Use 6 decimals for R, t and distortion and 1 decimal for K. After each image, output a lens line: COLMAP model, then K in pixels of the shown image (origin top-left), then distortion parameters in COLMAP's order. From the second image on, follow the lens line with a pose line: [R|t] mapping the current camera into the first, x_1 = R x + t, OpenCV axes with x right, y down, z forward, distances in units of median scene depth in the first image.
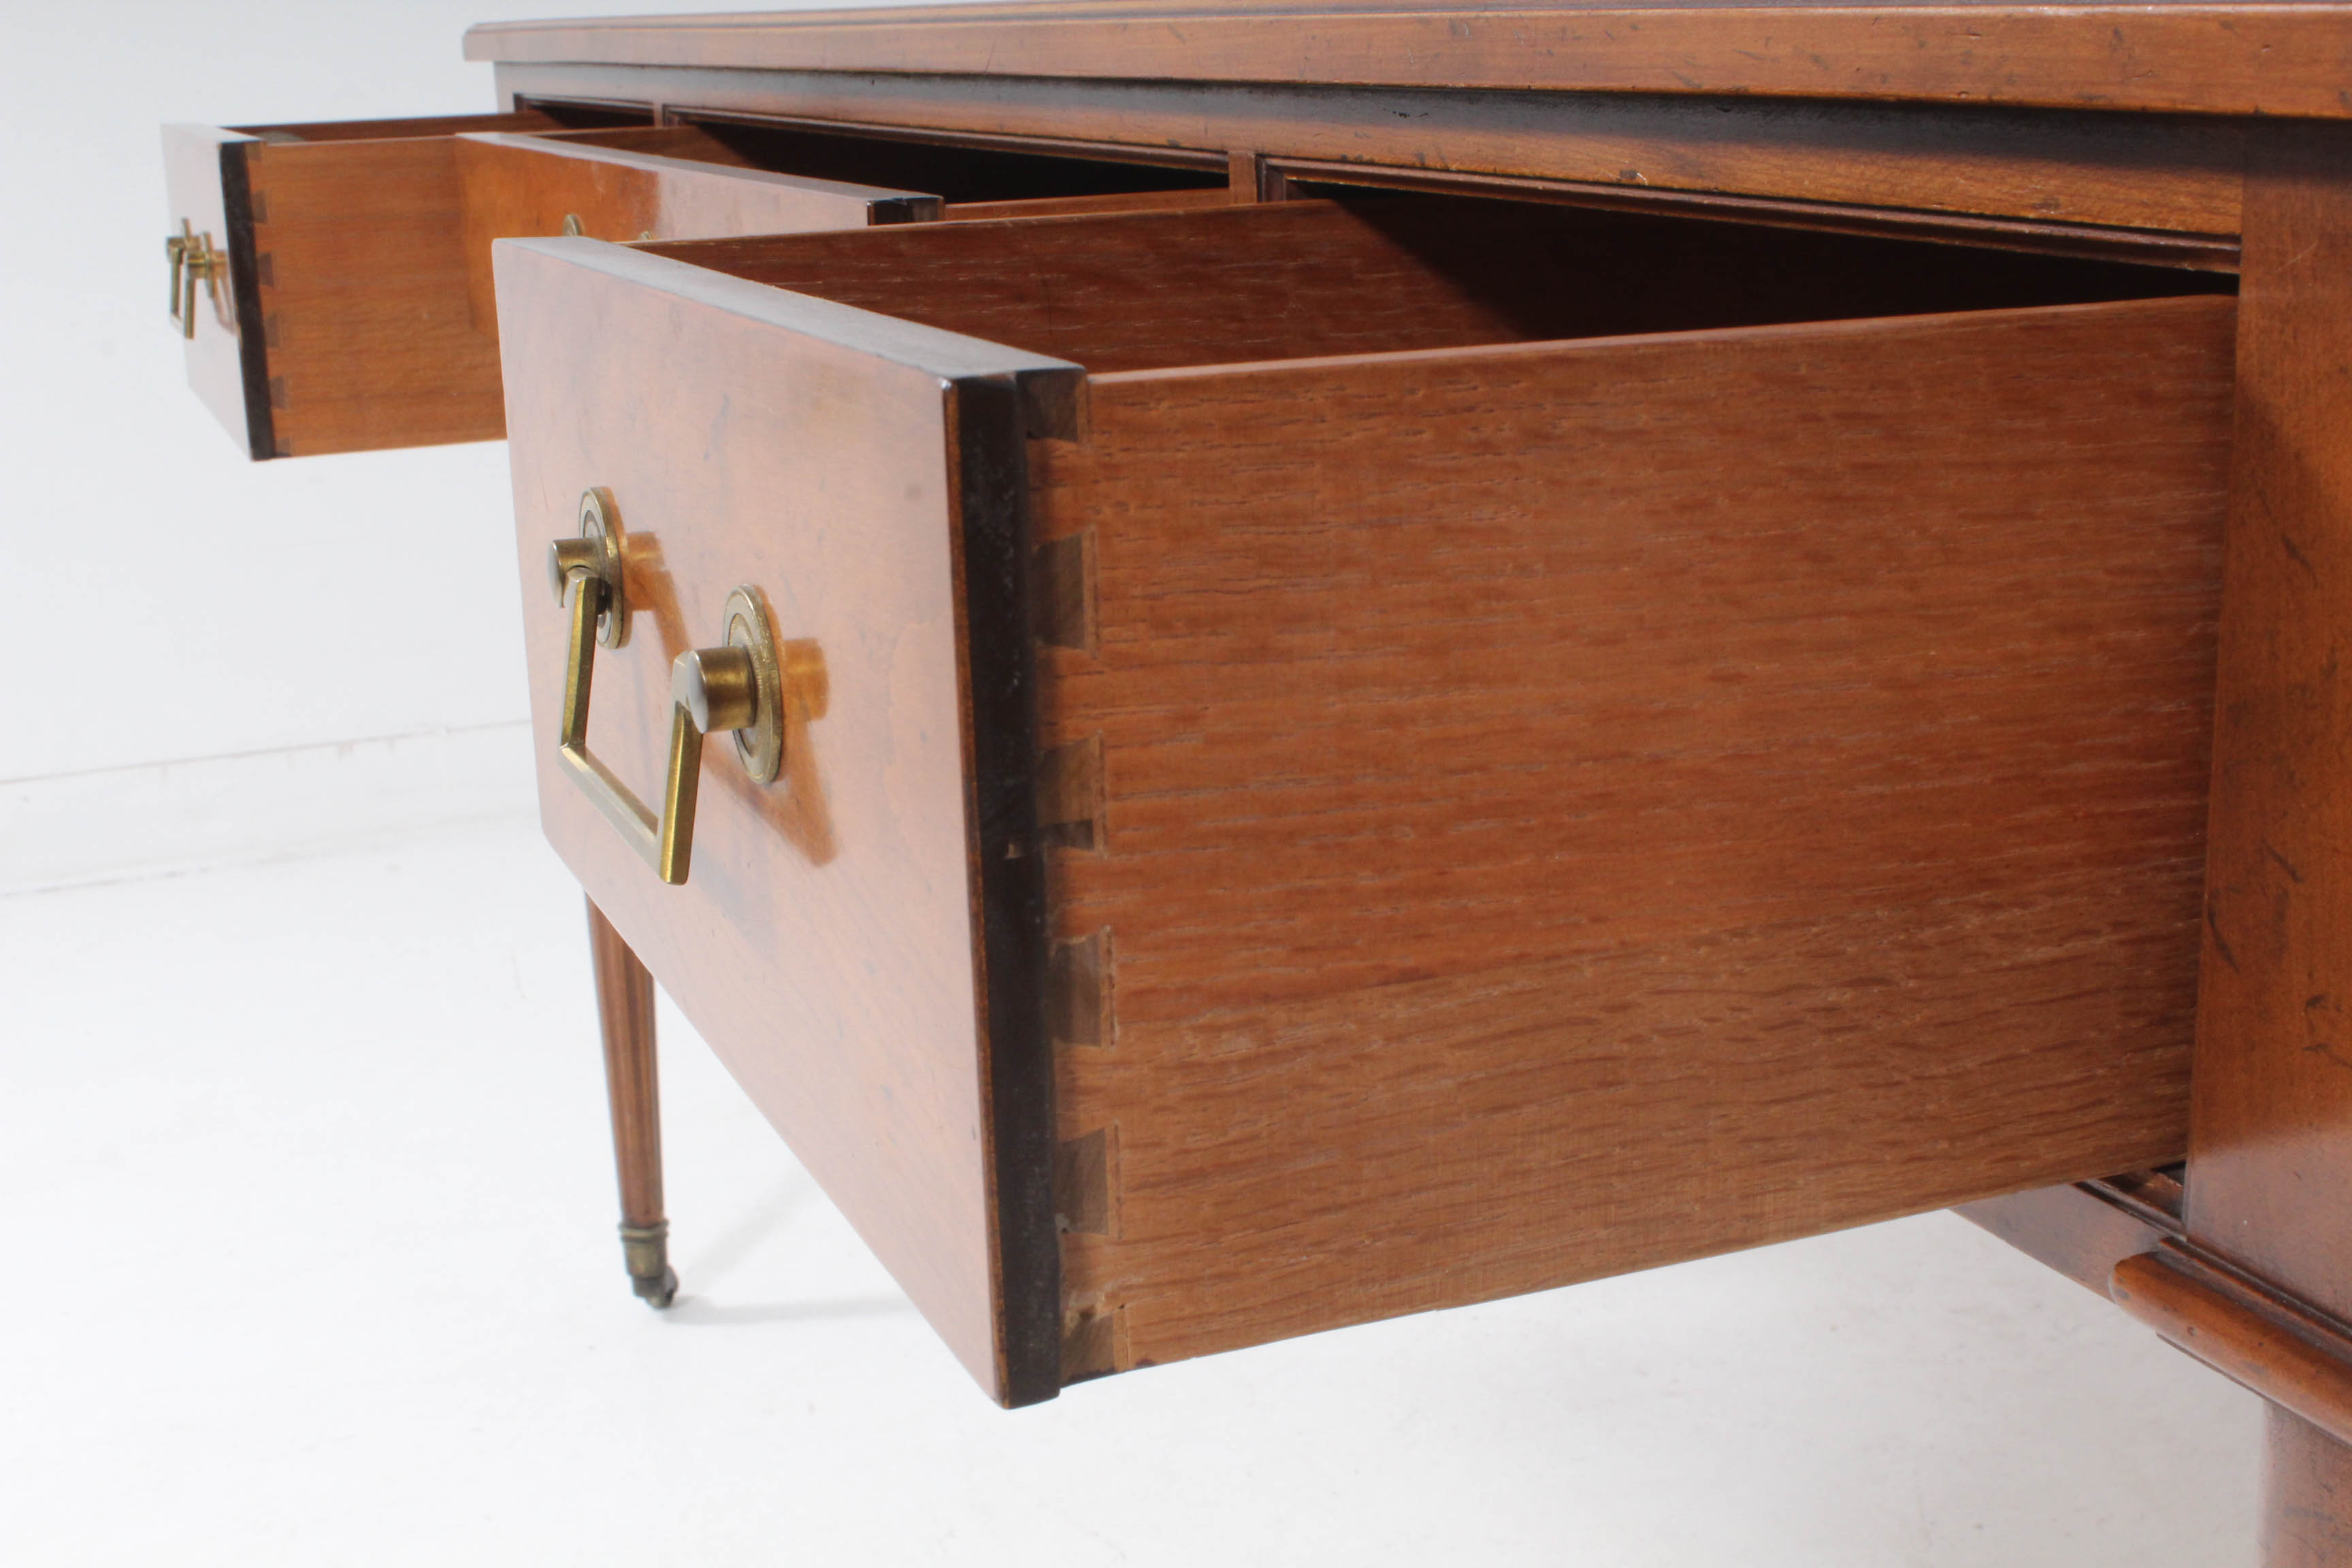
lens RADIAL K [[3134.9, 0, 1168.3], [0, 3134.9, 785.8], [0, 0, 1]] dist [-0.071334, 0.000000]
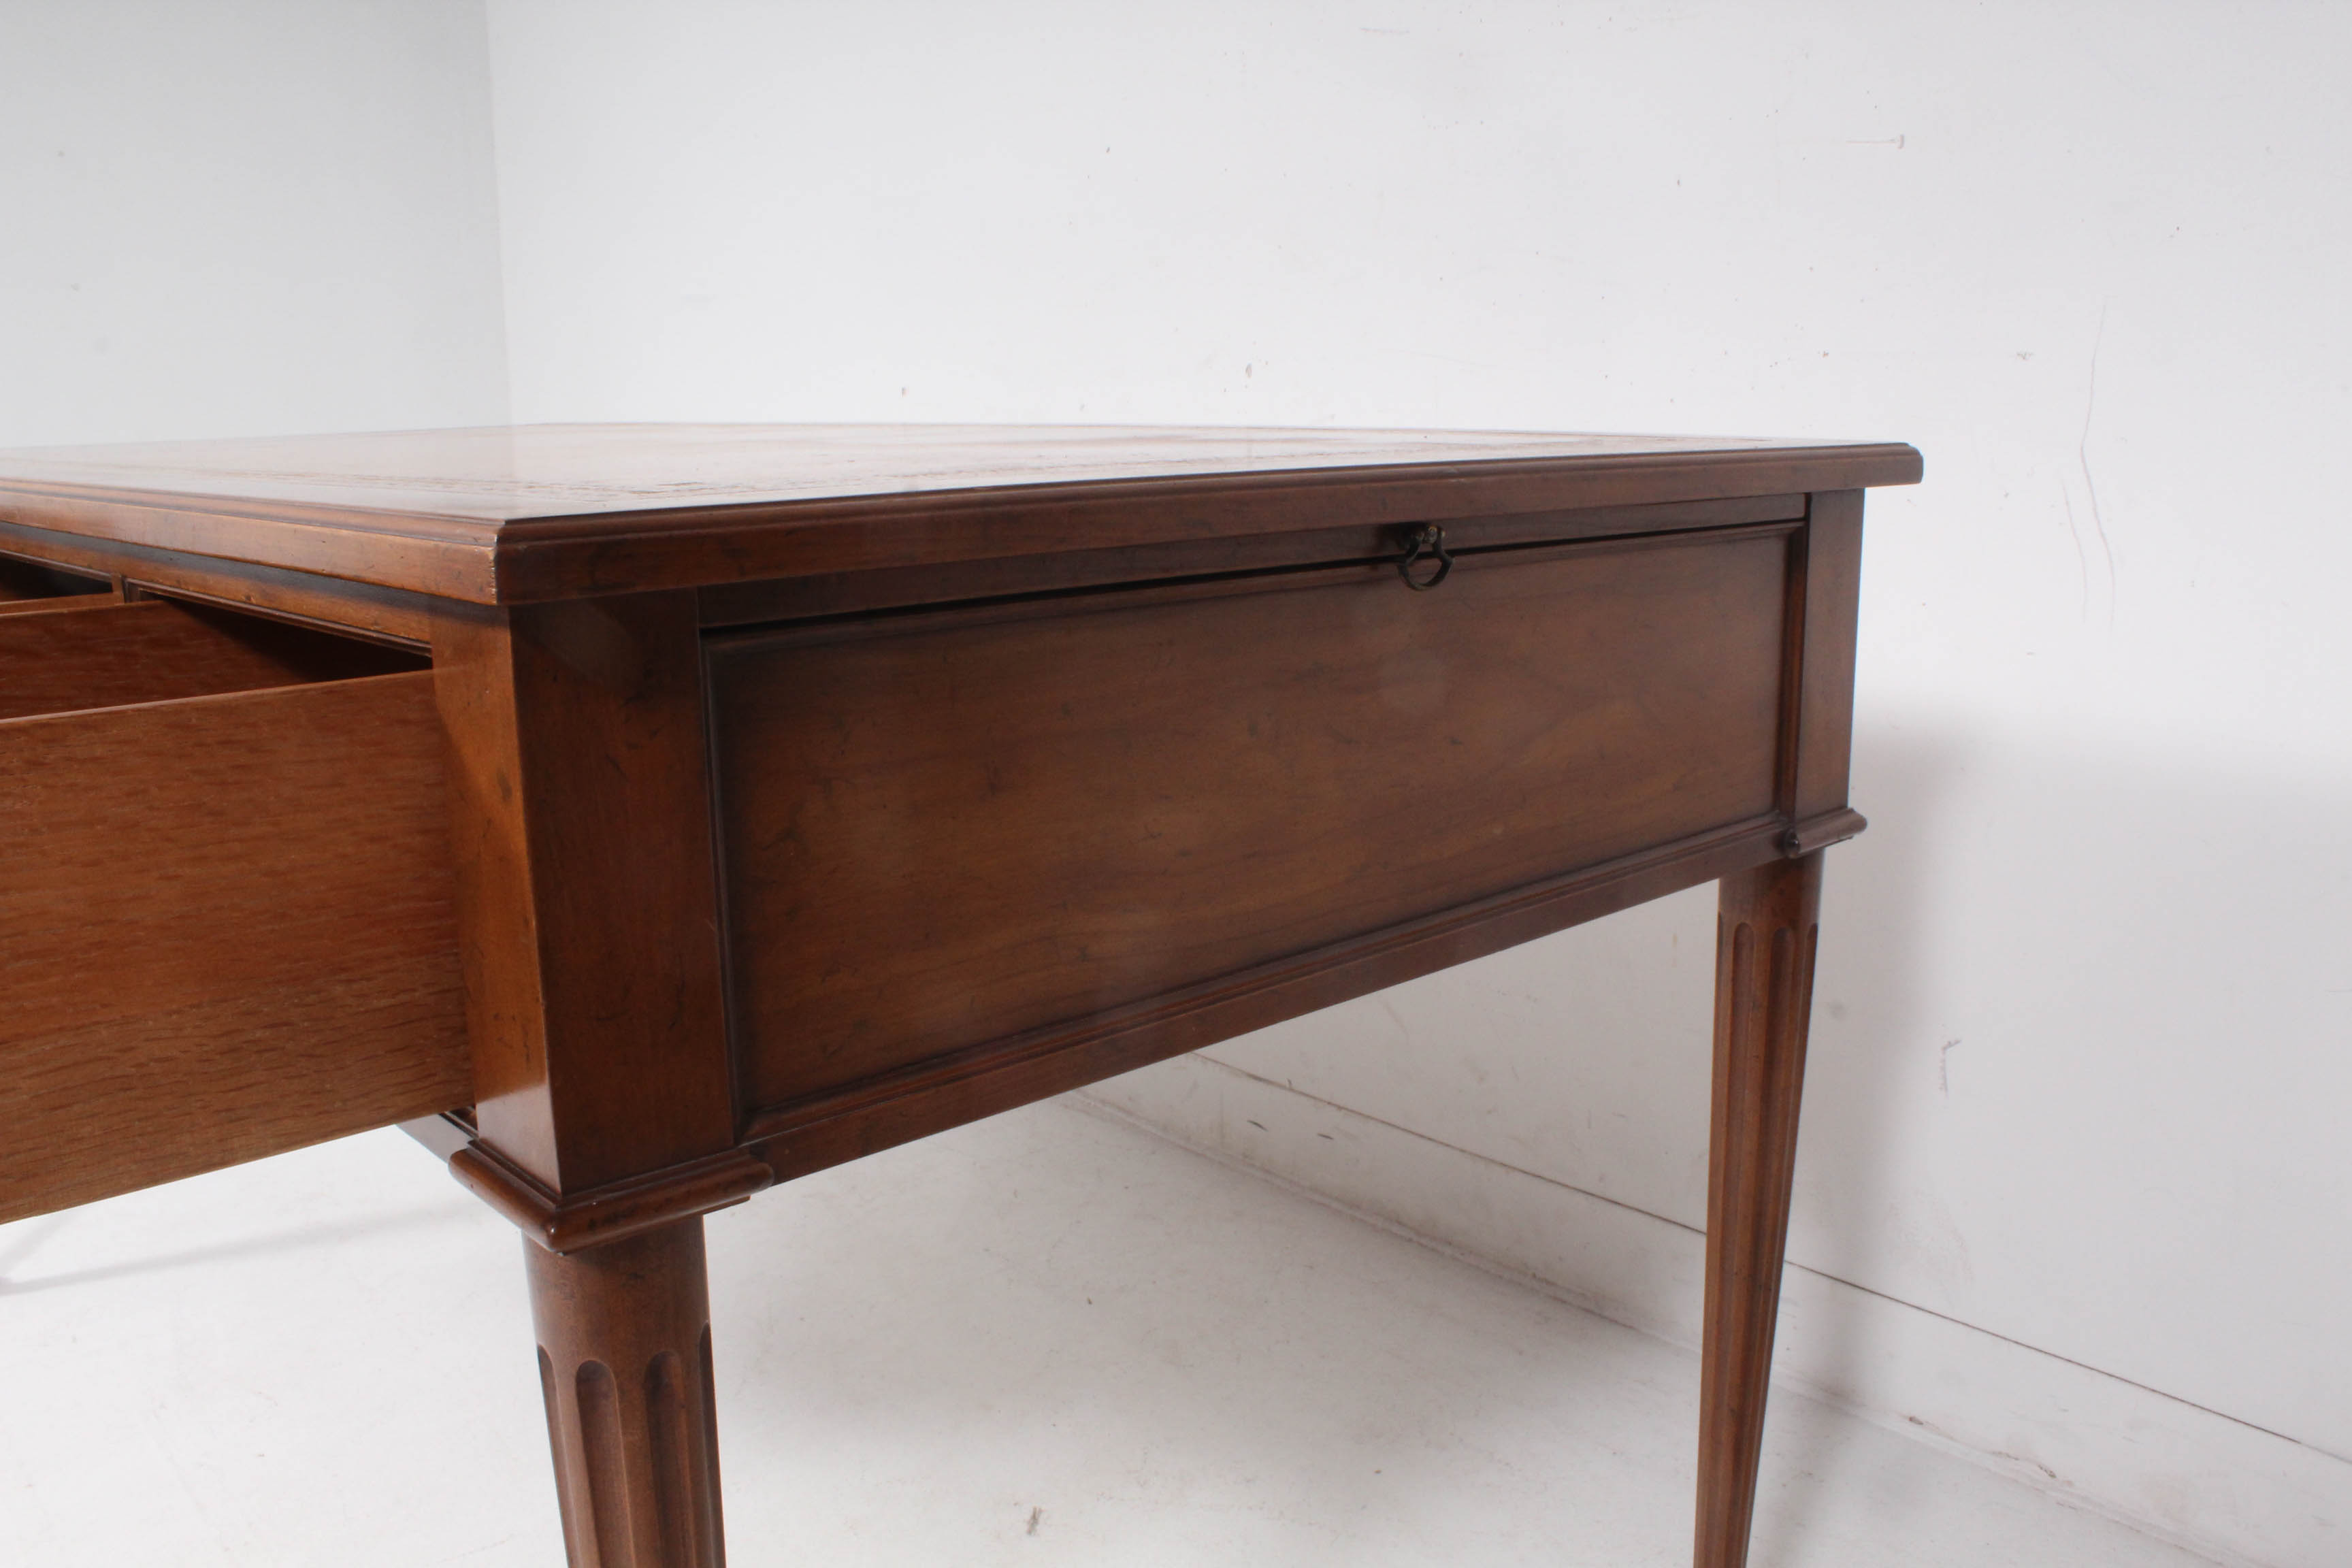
lens RADIAL K [[1958.9, 0, 1172.0], [0, 1958.9, 785.9], [0, 0, 1]] dist [-0.114647, 0.051141]
pose [[0.935830, -0.055394, 0.348070, 0.346162], [0.073164, 0.996592, -0.038107, -0.000187], [-0.344773, 0.061128, 0.936694, -0.335051]]
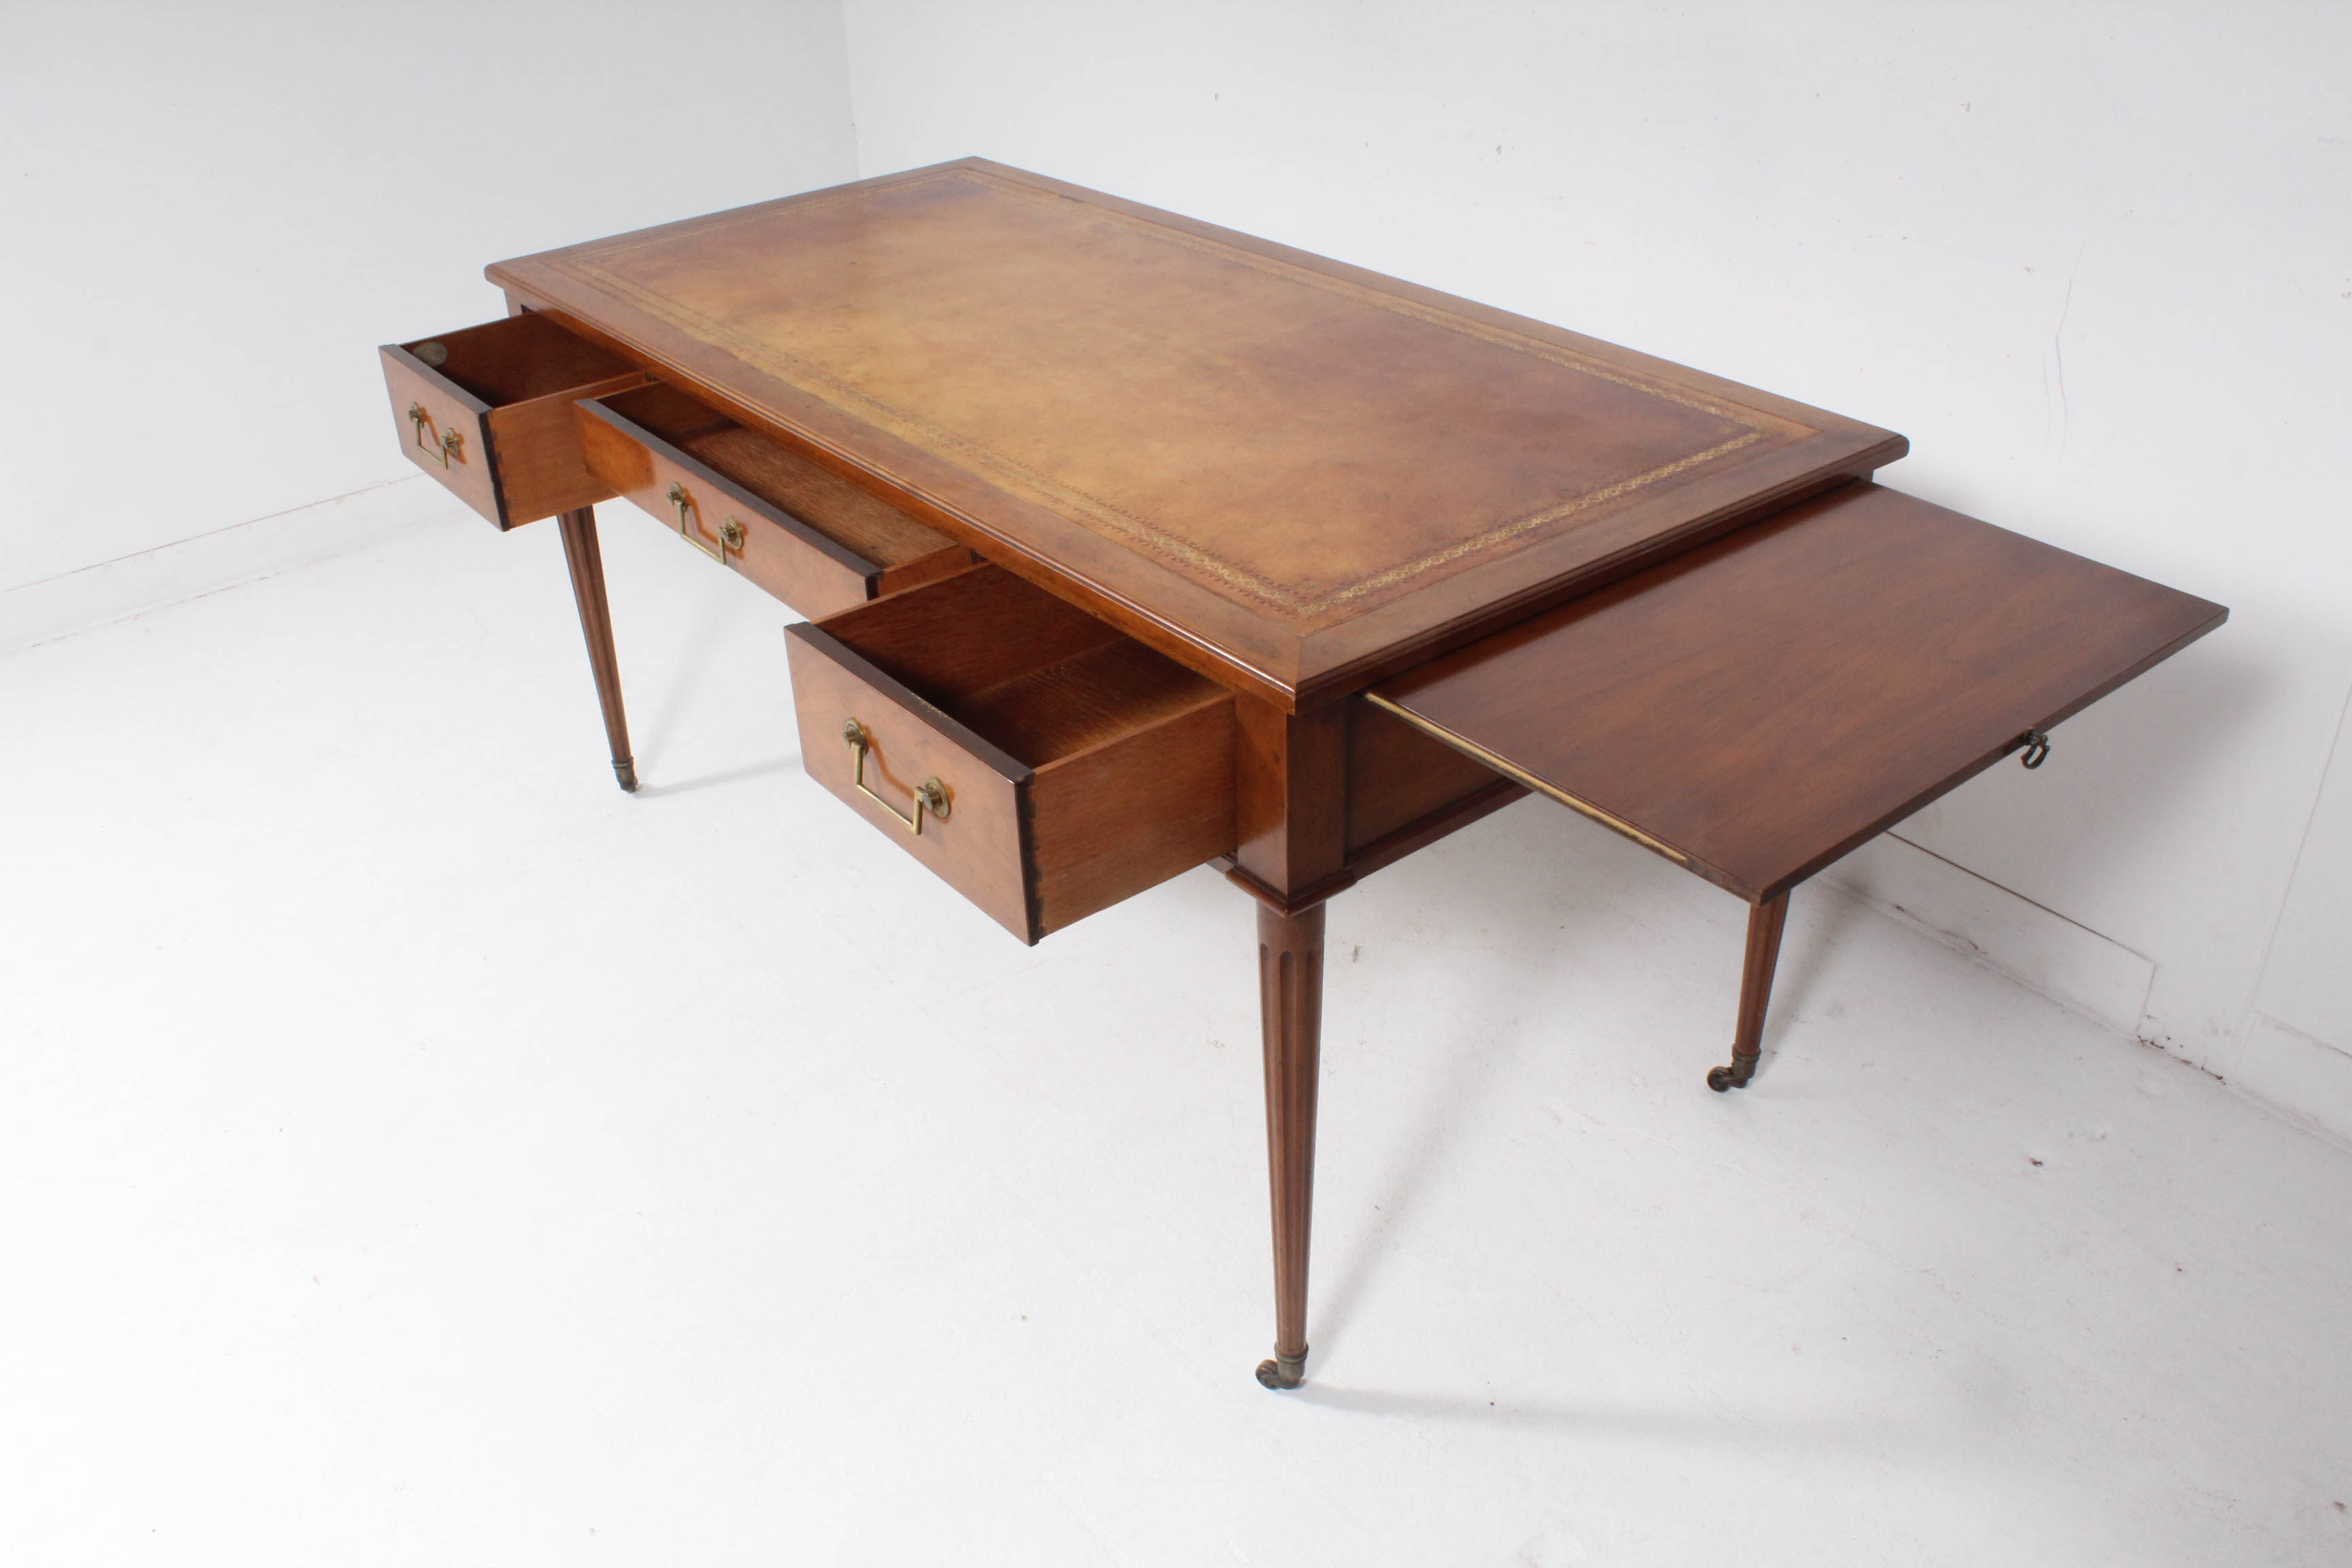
lens RADIAL K [[1958.9, 0, 1186.4], [0, 1958.9, 772.7], [0, 0, 1]] dist [-0.114647, 0.051141]
pose [[0.958459, -0.144843, 0.245717, -0.539596], [0.075767, 0.959808, 0.270238, -0.913081], [-0.274984, -0.240395, 0.930910, -1.998973]]
